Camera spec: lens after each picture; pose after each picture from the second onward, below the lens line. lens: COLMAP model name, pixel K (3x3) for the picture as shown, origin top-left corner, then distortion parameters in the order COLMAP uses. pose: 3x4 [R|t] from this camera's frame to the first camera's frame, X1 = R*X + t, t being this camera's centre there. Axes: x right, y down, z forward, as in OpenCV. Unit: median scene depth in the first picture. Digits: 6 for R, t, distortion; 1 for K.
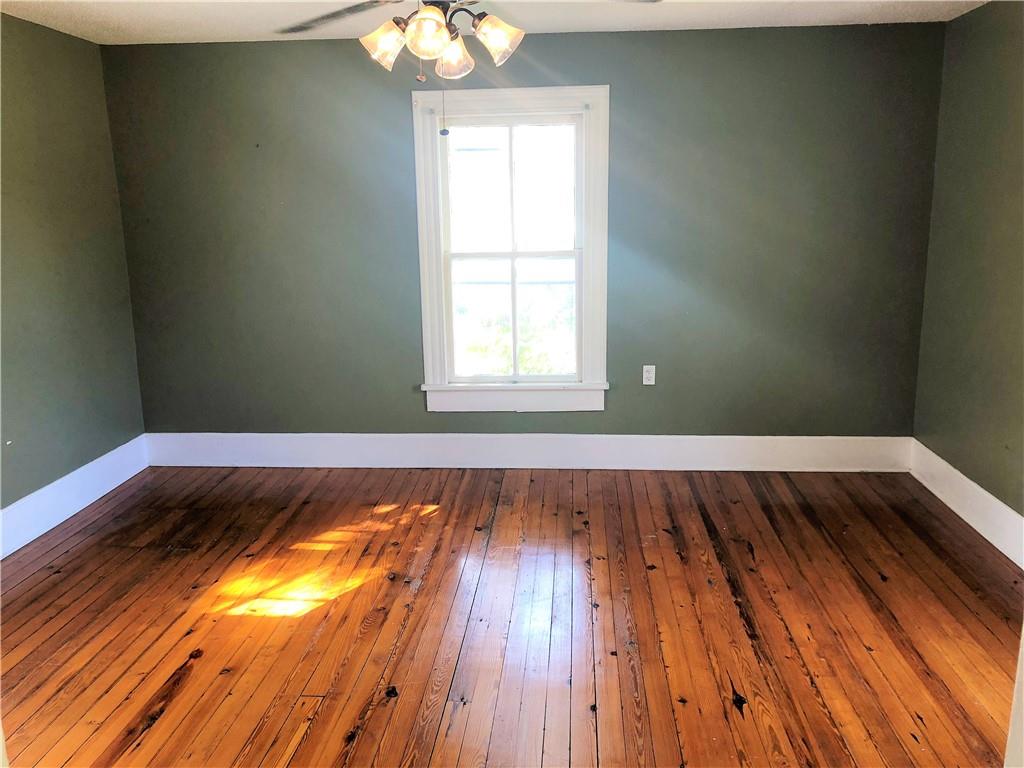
lens RADIAL K [[836.7, 0, 506.8], [0, 836.7, 391.9], [0, 0, 1]] dist [0.054761, -0.083026]
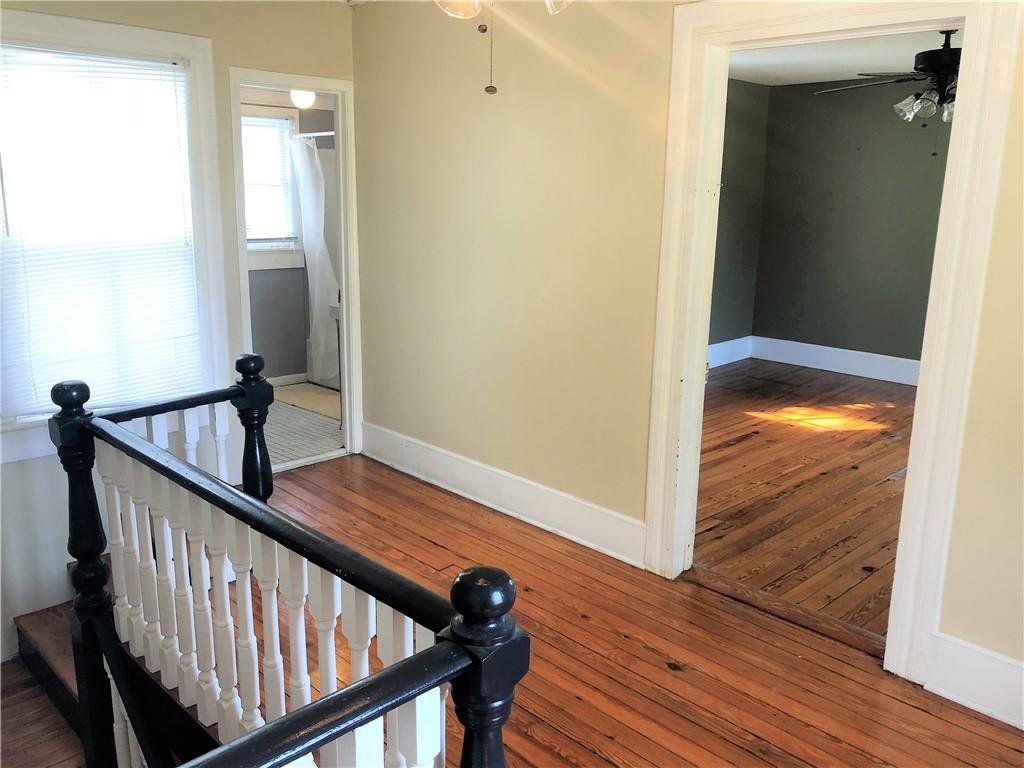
lens RADIAL K [[852.9, 0, 512.0], [0, 852.9, 384.0], [0, 0, 1]] dist [-0.005811, -0.003989]
pose [[0.759689, 0.180639, -0.624694, 0.284004], [-0.169908, 0.982411, 0.077453, 0.117768], [0.627697, 0.047301, 0.777019, -0.601867]]
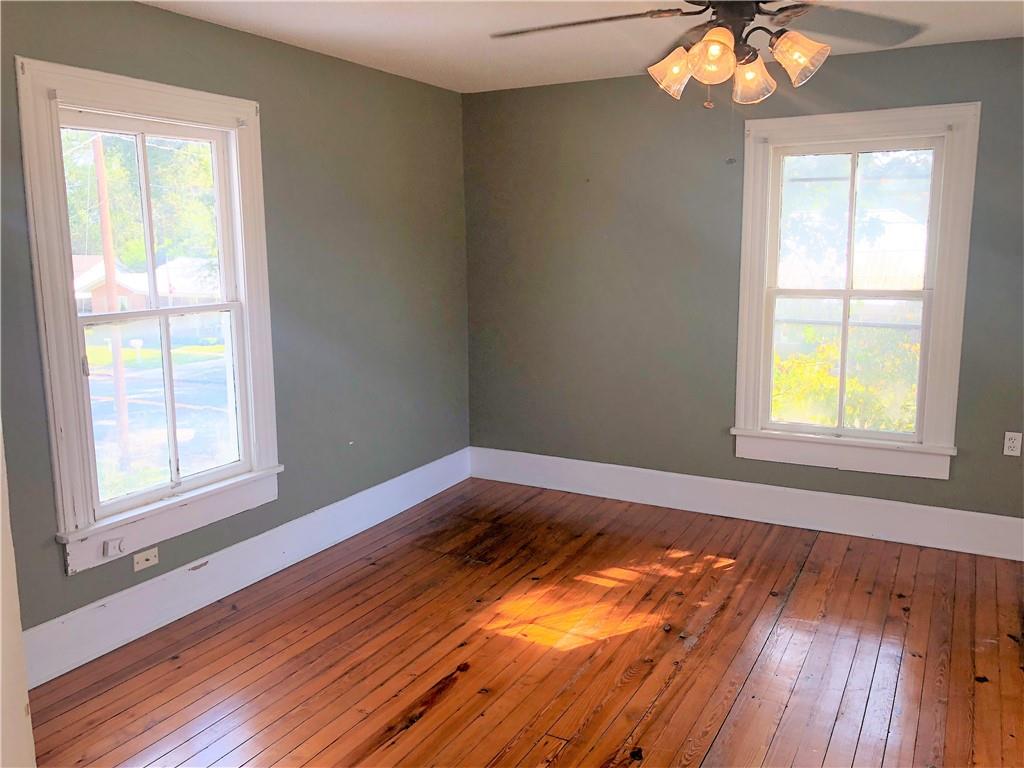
lens RADIAL K [[836.7, 0, 506.8], [0, 836.7, 391.9], [0, 0, 1]] dist [0.054761, -0.083026]
pose [[0.911910, 0.082781, -0.401954, 0.052767], [-0.097008, 0.995169, -0.015129, -0.012255], [0.398759, 0.052789, 0.915535, 0.041516]]
